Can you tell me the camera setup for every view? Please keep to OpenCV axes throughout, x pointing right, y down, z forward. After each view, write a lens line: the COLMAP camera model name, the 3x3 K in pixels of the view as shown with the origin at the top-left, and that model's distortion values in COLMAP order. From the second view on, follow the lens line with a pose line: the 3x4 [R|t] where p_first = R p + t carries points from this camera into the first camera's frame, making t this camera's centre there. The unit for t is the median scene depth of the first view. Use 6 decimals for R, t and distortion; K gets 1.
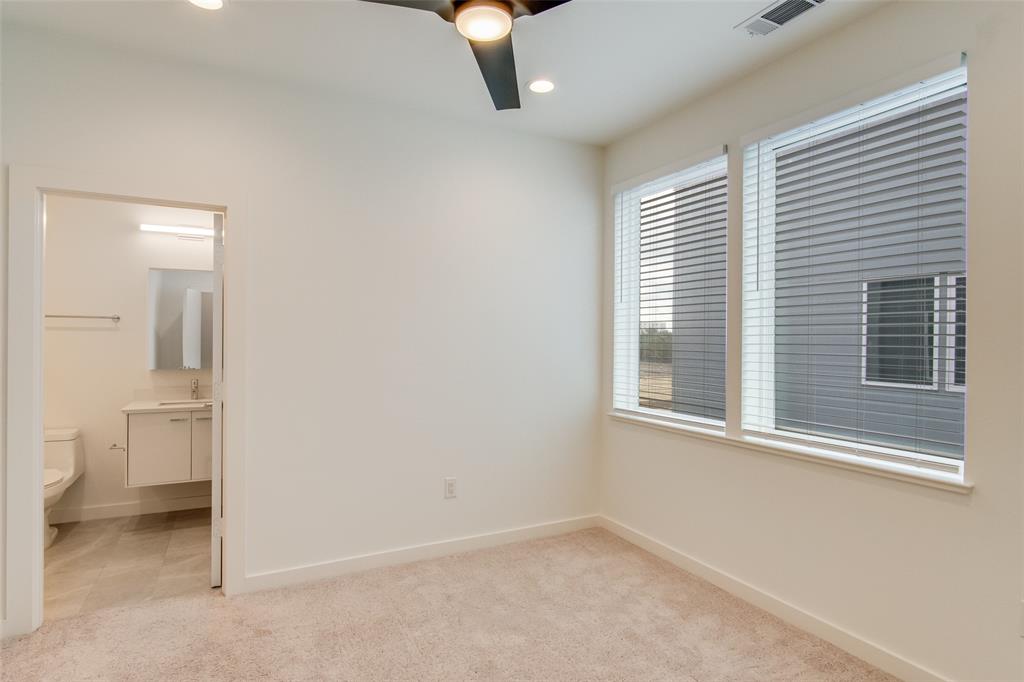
lens RADIAL K [[548.3, 0, 513.8], [0, 548.3, 346.9], [0, 0, 1]] dist [-0.011864, 0.001497]
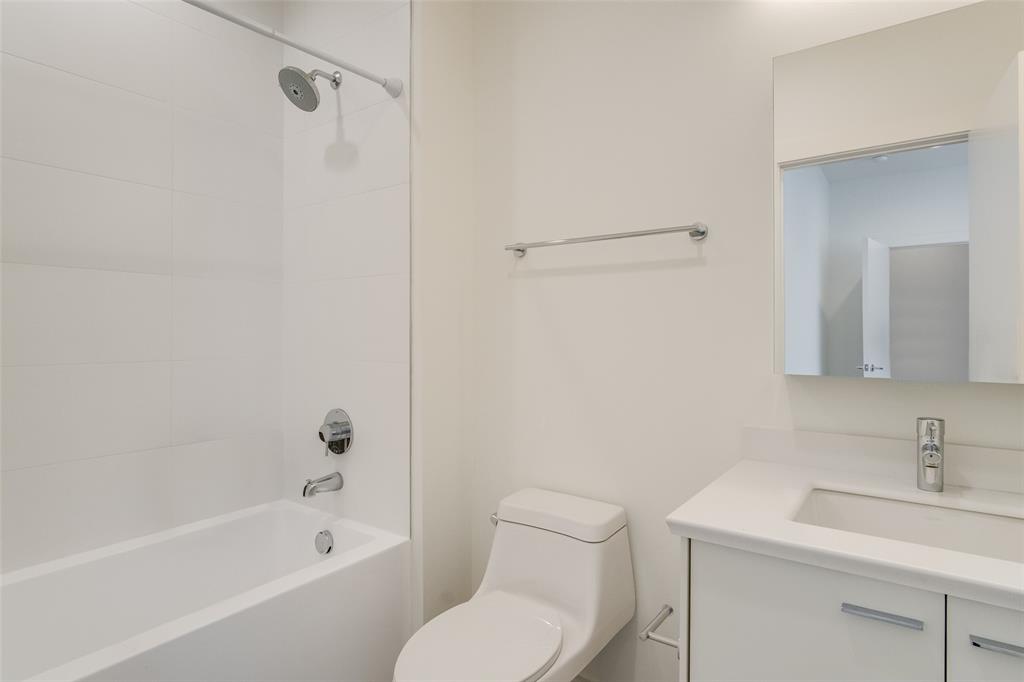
lens RADIAL K [[548.3, 0, 513.8], [0, 548.3, 346.9], [0, 0, 1]] dist [-0.011864, 0.001497]
pose [[0.451101, 0.003738, -0.892465, -0.451374], [0.005667, 0.999959, 0.007052, 0.022316], [0.892455, -0.008239, 0.451062, 0.717294]]
